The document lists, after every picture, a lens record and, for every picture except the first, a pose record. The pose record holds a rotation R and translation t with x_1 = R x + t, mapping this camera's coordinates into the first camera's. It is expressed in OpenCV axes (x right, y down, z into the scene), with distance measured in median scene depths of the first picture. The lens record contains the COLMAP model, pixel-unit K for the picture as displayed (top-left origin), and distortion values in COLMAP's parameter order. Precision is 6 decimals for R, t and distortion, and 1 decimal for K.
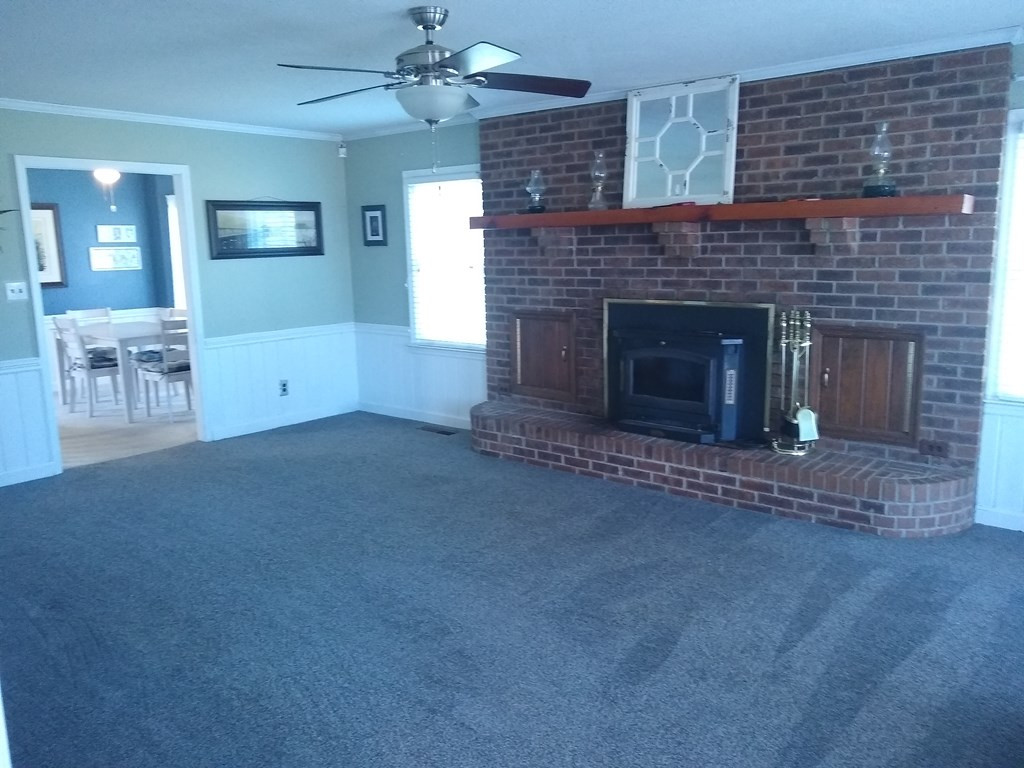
lens RADIAL K [[773.9, 0, 514.8], [0, 773.9, 428.4], [0, 0, 1]] dist [0.001051, 0.004020]
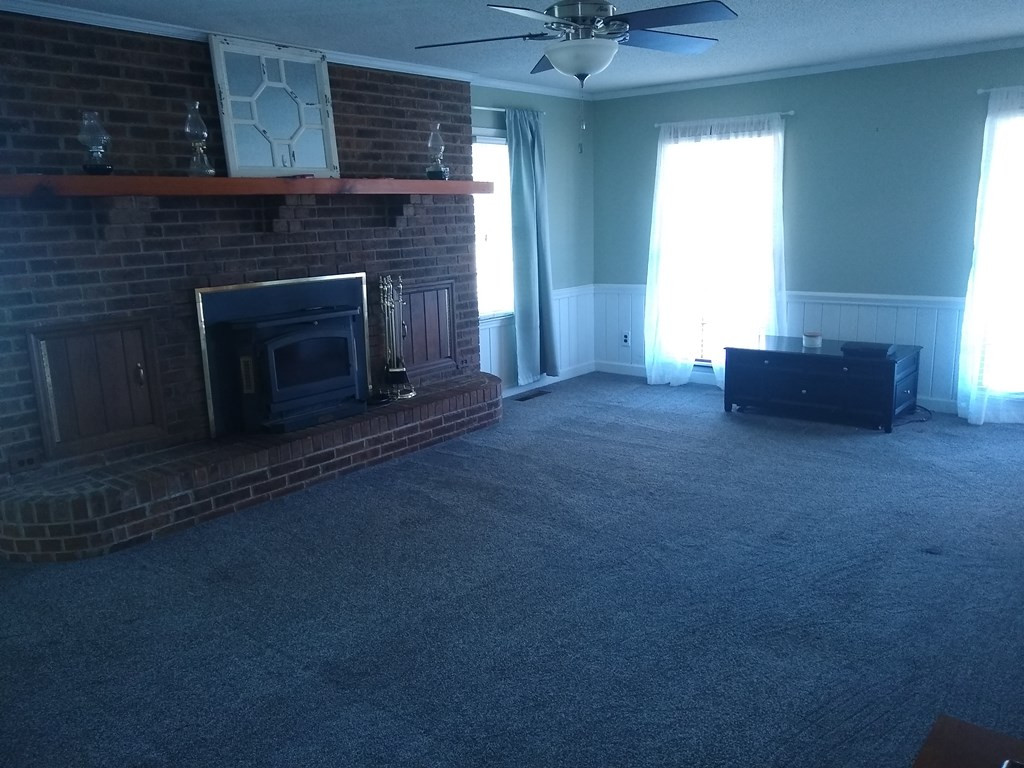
lens RADIAL K [[814.8, 0, 485.9], [0, 814.8, 396.6], [0, 0, 1]] dist [0.117676, -0.122156]
pose [[0.033241, -0.202675, 0.978682, -0.703066], [0.270325, 0.944548, 0.186425, -0.137111], [-0.962195, 0.258365, 0.086186, 0.650596]]
